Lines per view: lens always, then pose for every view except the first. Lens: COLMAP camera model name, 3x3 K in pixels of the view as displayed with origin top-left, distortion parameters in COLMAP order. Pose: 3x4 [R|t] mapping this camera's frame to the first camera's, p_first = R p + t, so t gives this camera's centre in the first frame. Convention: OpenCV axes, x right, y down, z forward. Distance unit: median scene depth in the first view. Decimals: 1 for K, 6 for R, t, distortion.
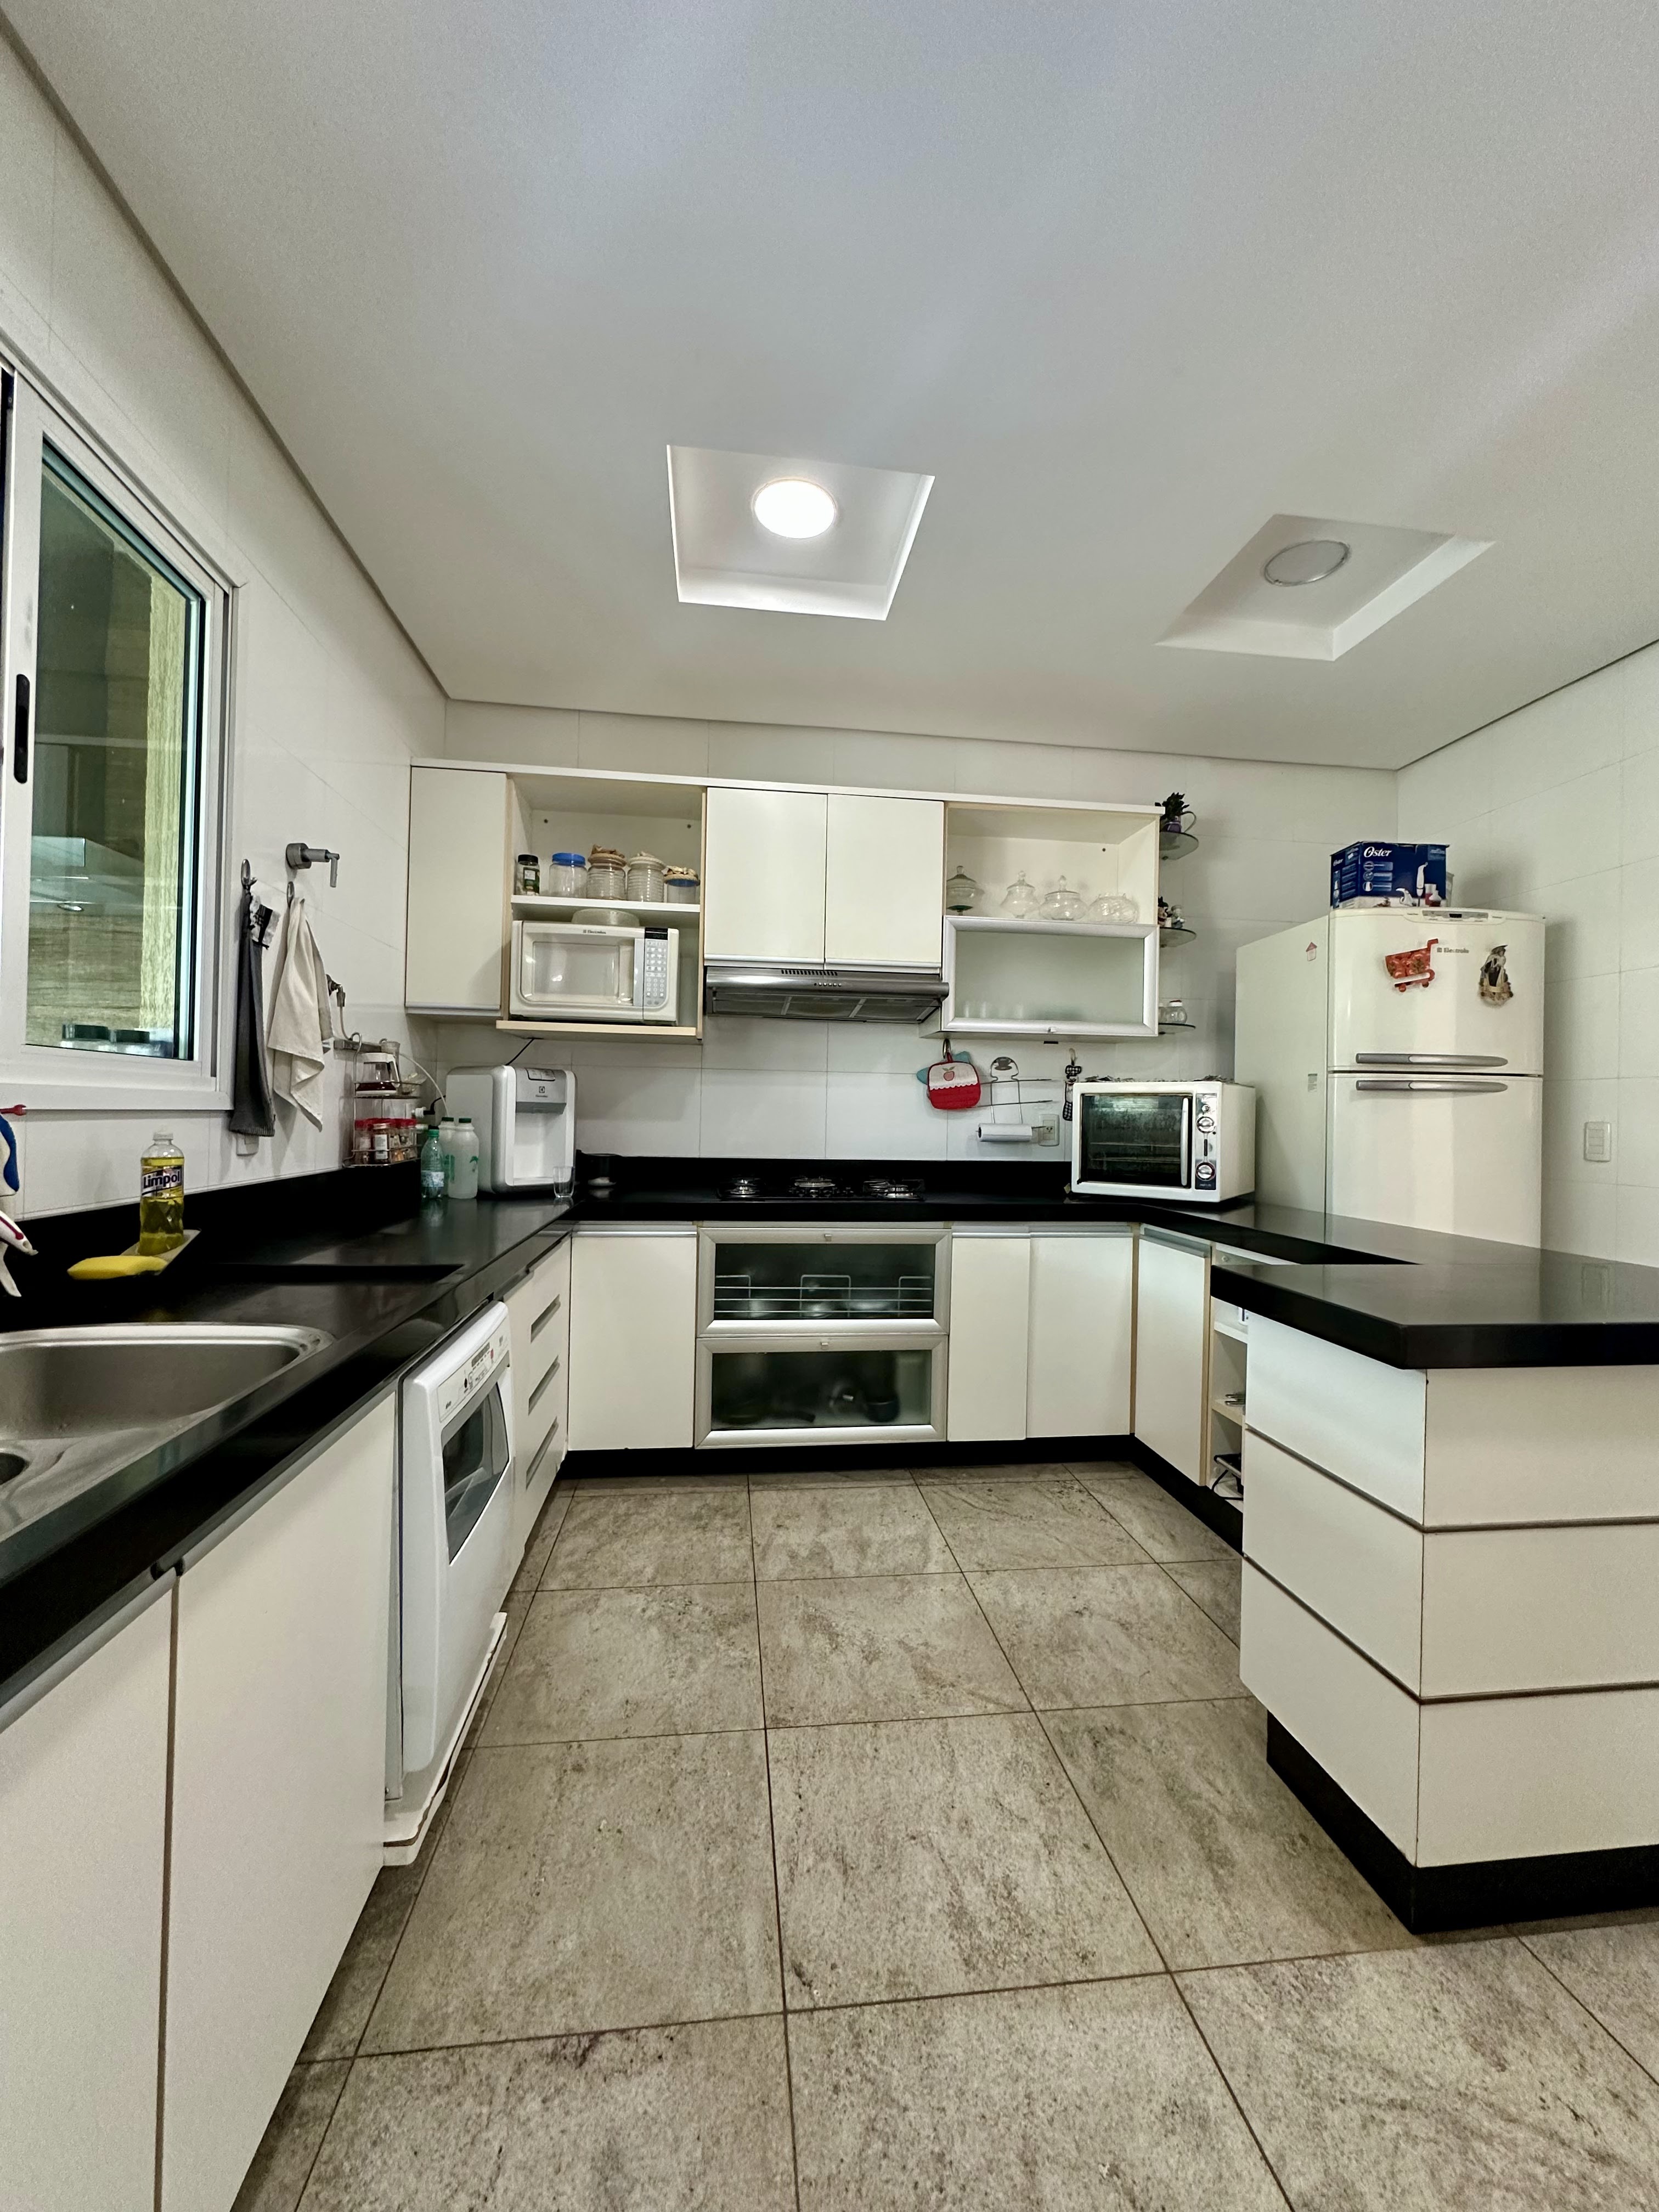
lens RADIAL K [[888.1, 0, 829.5], [0, 888.1, 1106.0], [0, 0, 1]] dist [0.000184, -0.000116]
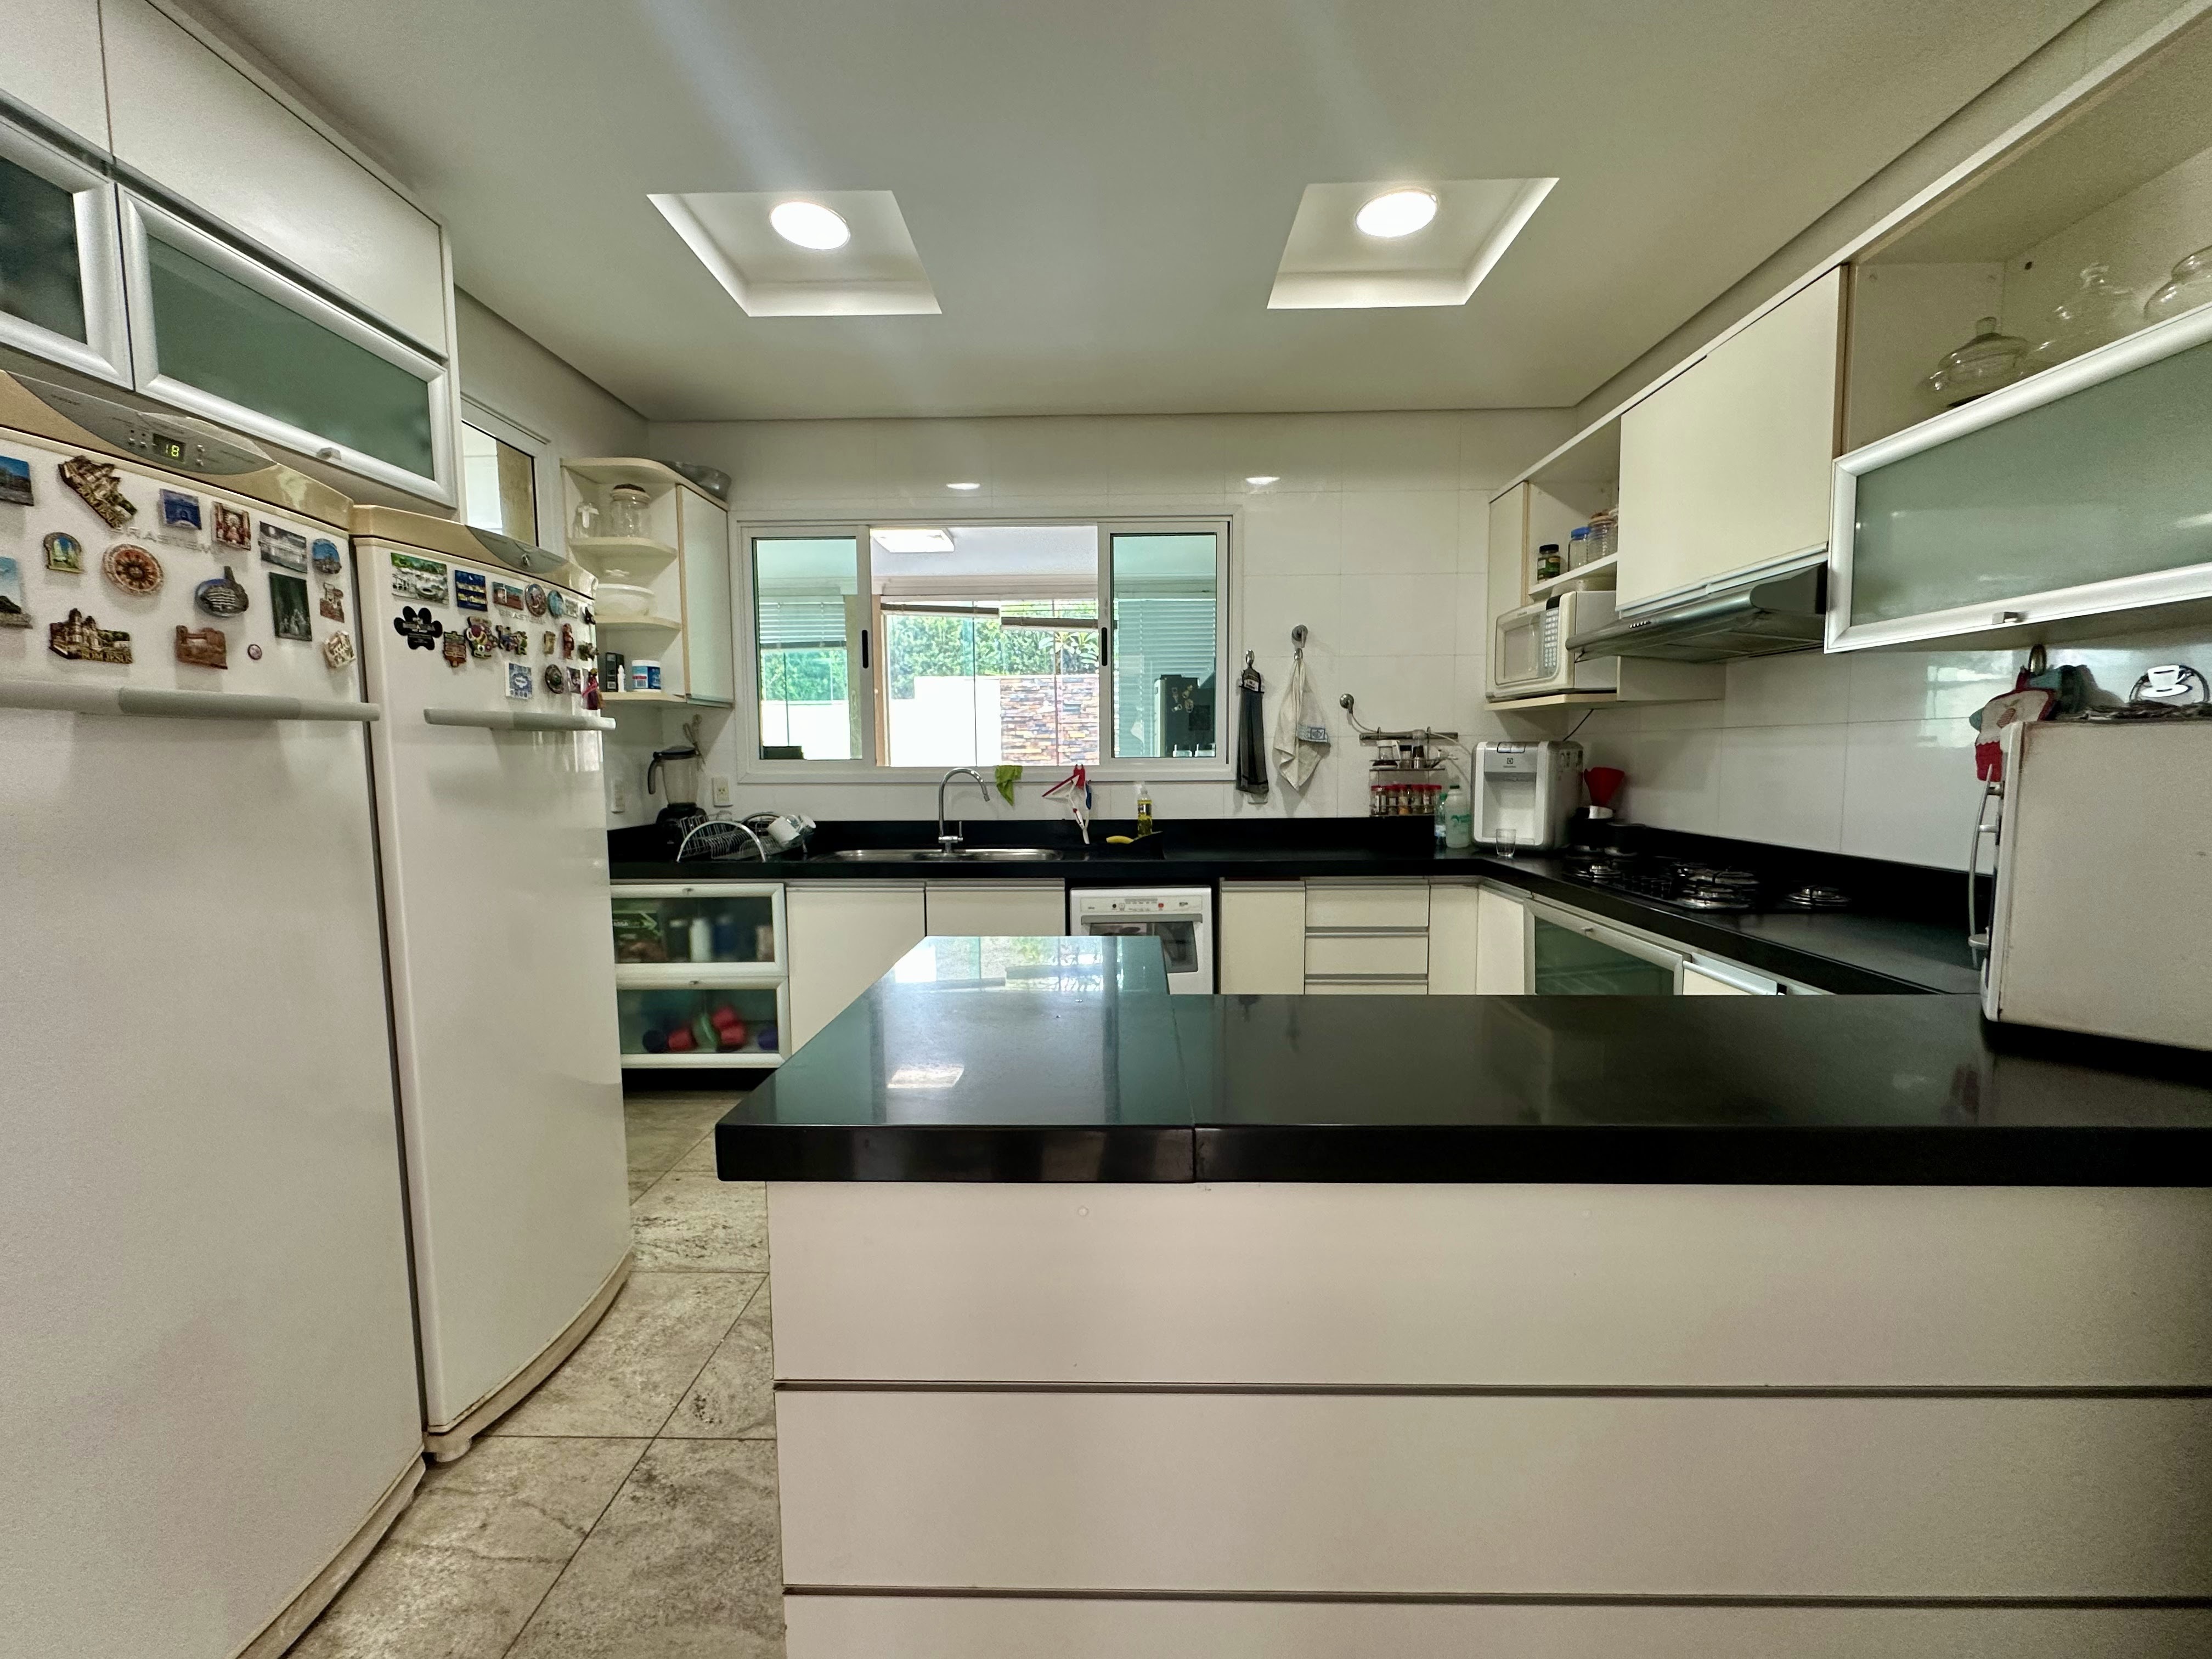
lens RADIAL K [[888.1, 0, 1112.5], [0, 888.1, 817.9], [0, 0, 1]] dist [0.000184, -0.000116]
pose [[-0.139846, 0.055018, -0.988644, 1.222100], [0.015080, 0.998458, 0.053431, -0.019484], [0.990058, -0.007437, -0.140460, 0.910418]]
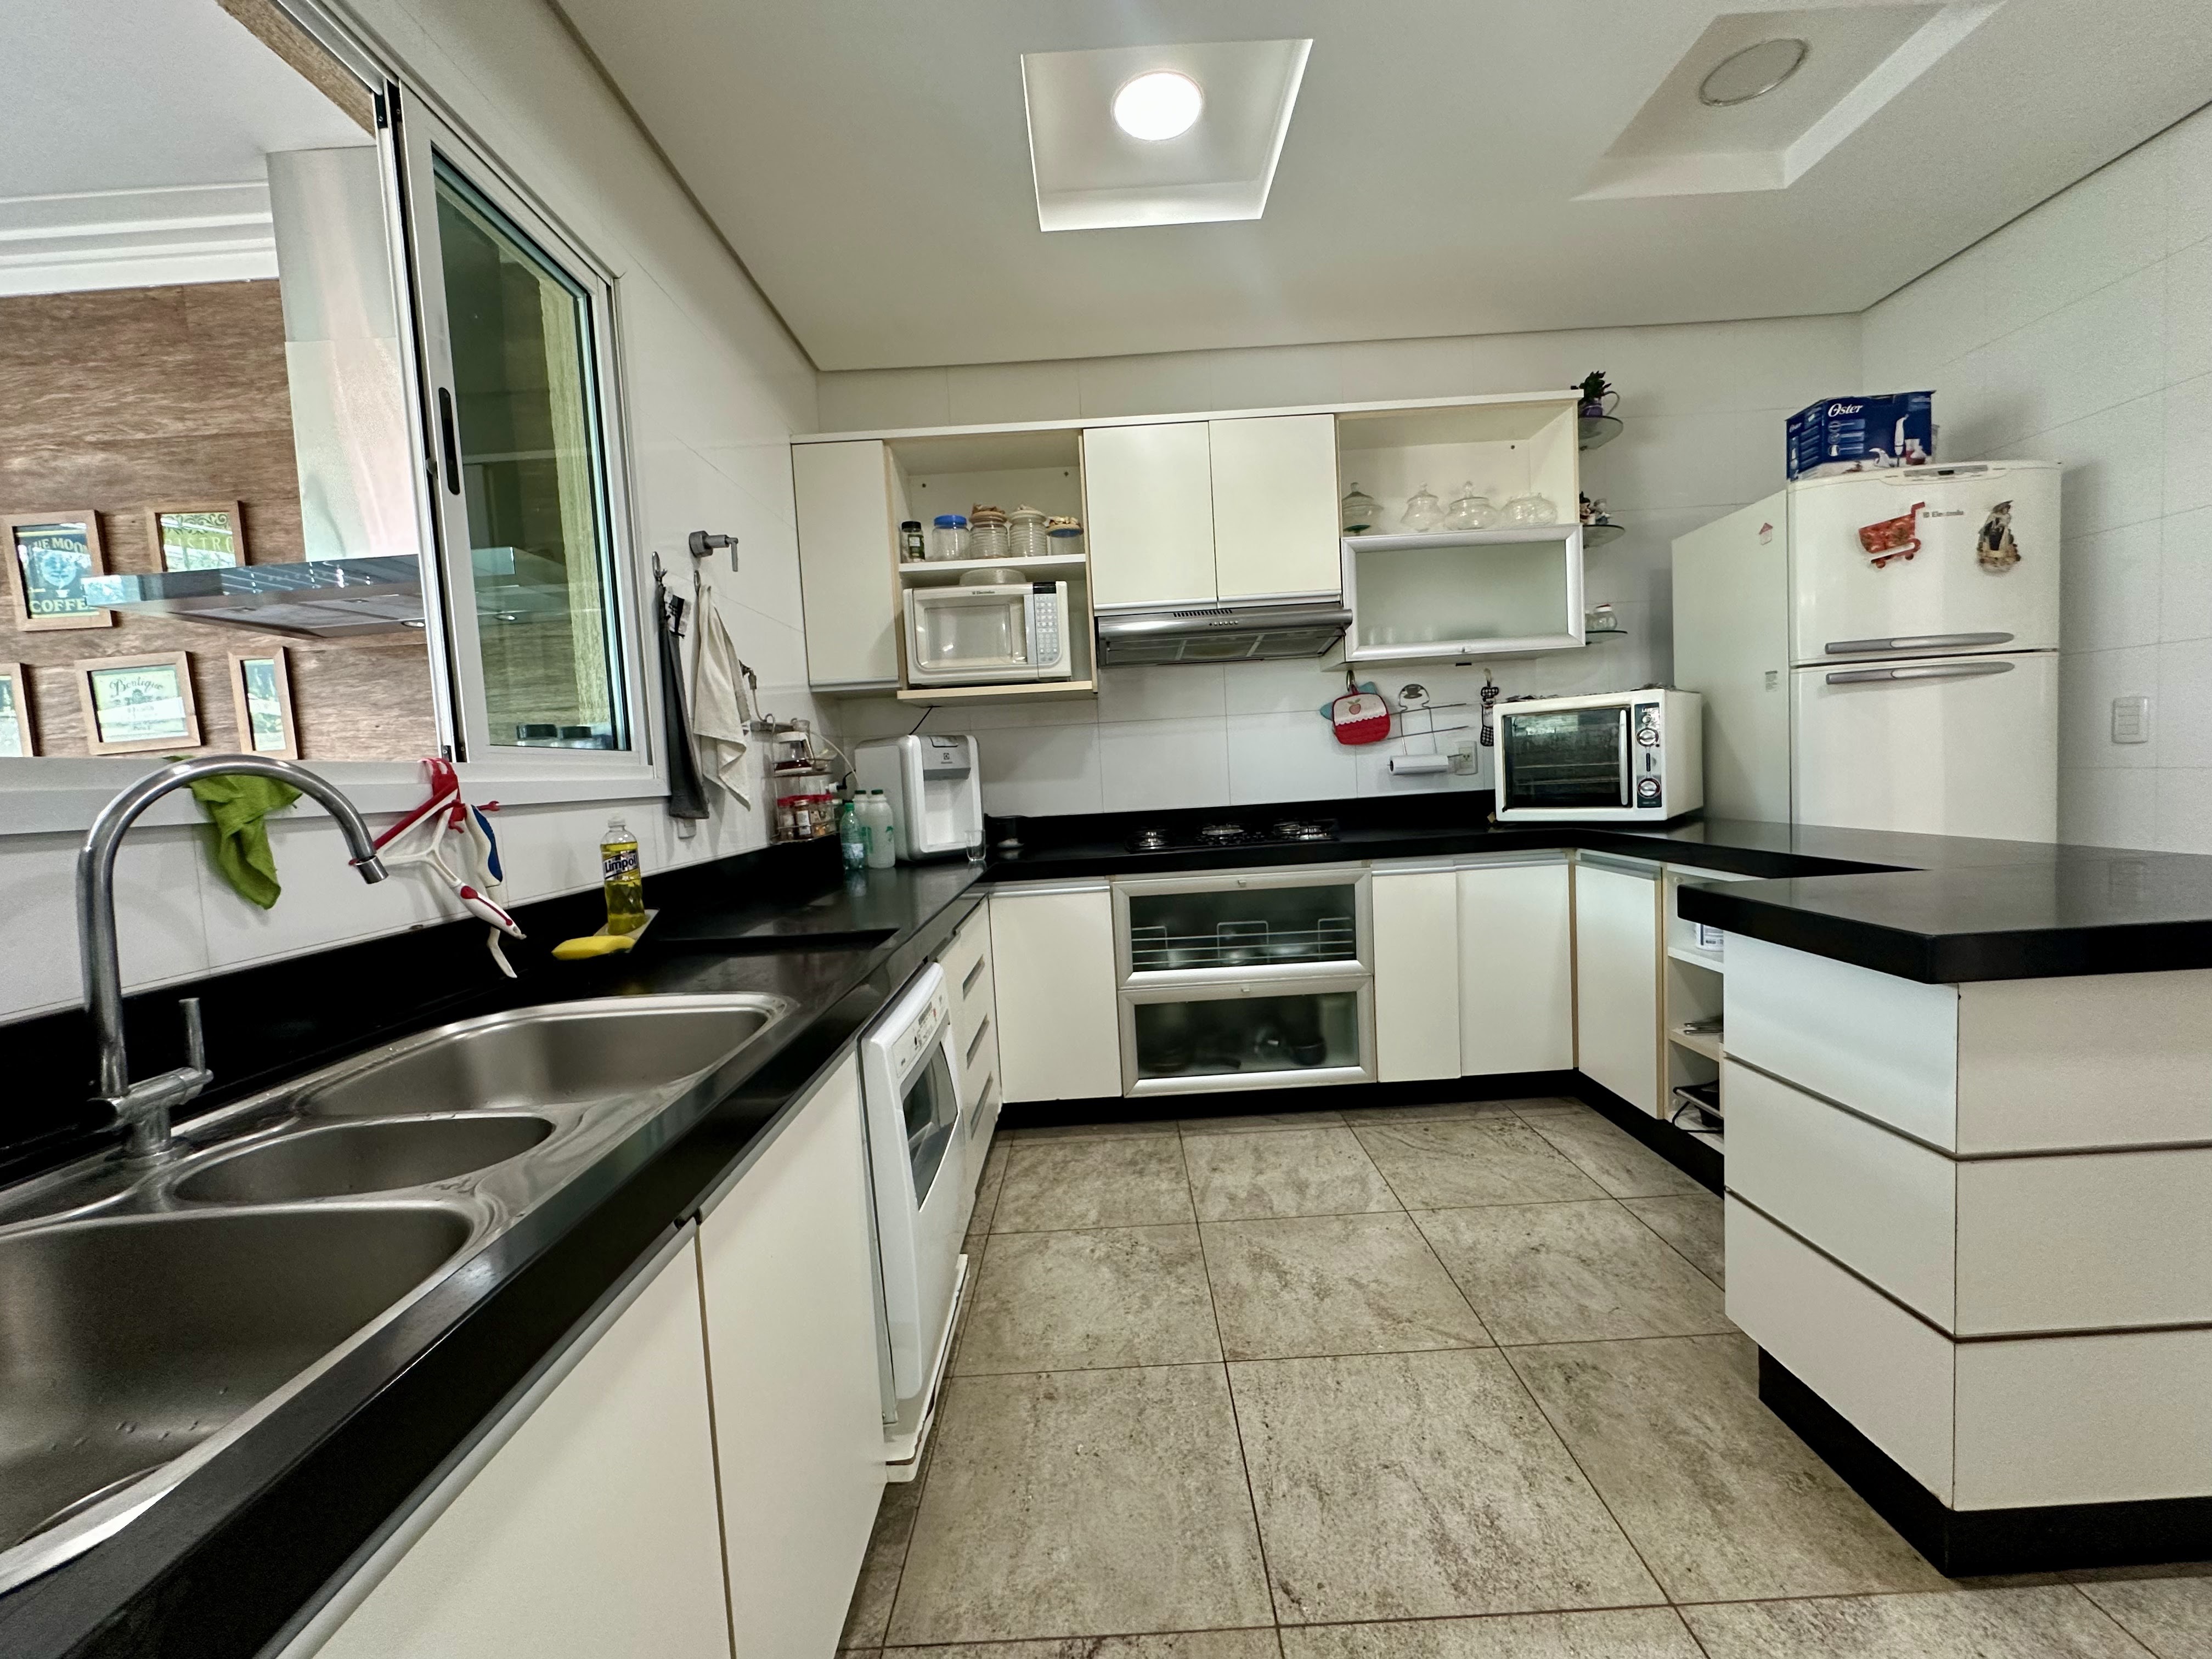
lens RADIAL K [[892.4, 0, 1104.9], [0, 892.4, 826.6], [0, 0, 1]] dist [-0.001328, 0.000490]
pose [[0.989448, -0.068992, -0.127410, -0.030082], [0.078222, 0.994551, 0.068917, 0.007633], [0.121961, -0.078156, 0.989453, 0.015601]]
